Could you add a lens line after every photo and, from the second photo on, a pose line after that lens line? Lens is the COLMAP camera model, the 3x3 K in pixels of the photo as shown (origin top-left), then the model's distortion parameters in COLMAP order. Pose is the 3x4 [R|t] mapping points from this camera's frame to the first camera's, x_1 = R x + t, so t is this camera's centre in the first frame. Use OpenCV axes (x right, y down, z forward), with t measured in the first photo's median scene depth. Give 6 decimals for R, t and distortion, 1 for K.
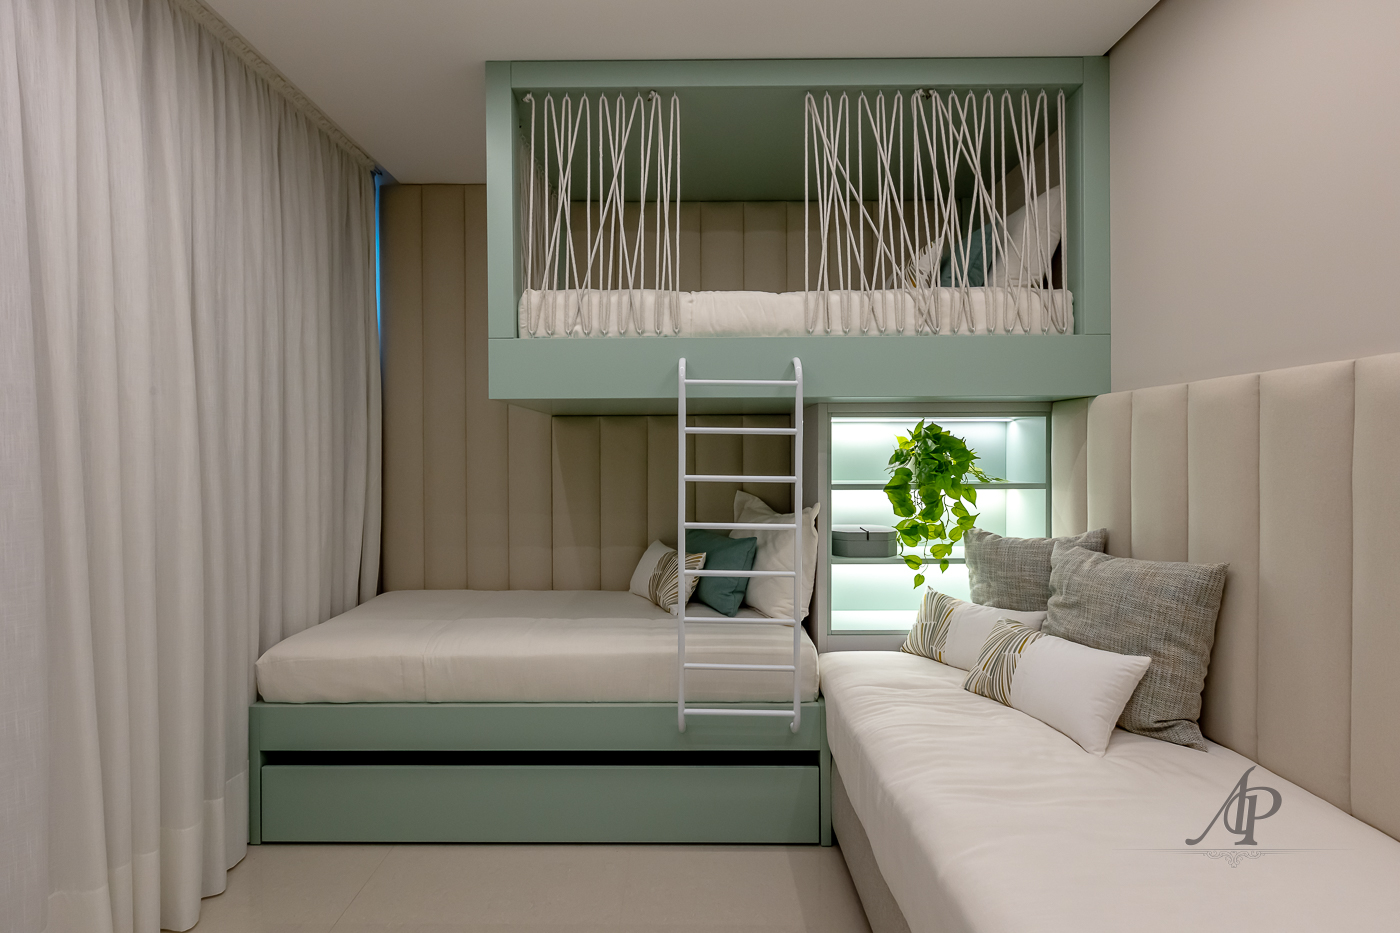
lens RADIAL K [[638.3, 0, 695.7], [0, 638.3, 461.7], [0, 0, 1]] dist [0.001770, 0.000324]
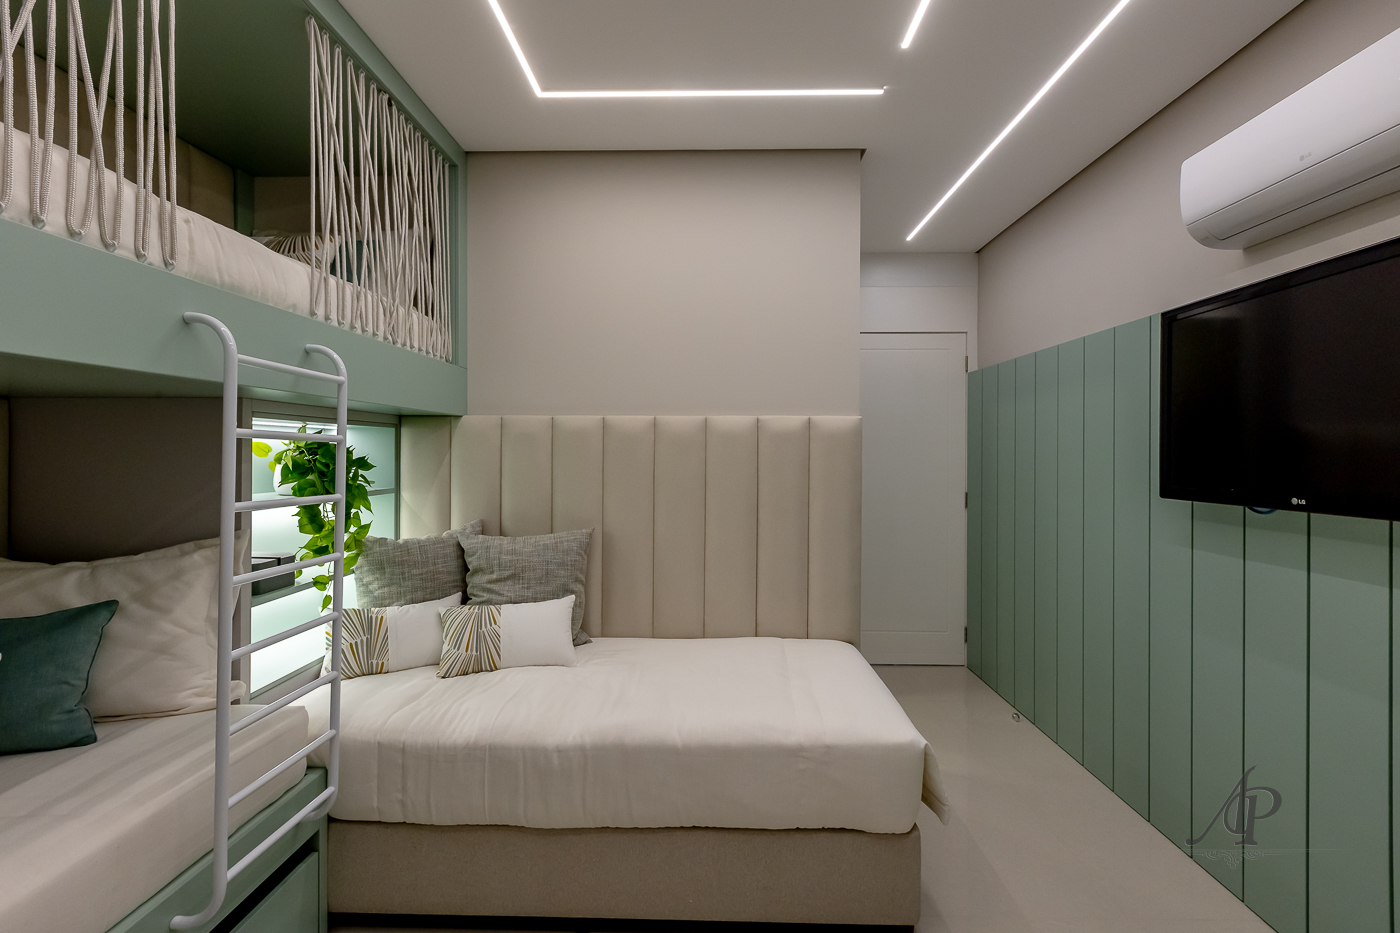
lens RADIAL K [[638.3, 0, 697.0], [0, 638.3, 459.4], [0, 0, 1]] dist [0.001770, 0.000324]
pose [[0.029628, -0.007976, 0.999529, -0.613453], [0.010773, 0.999913, 0.007660, -0.021106], [-0.999503, 0.010541, 0.029711, 0.494472]]
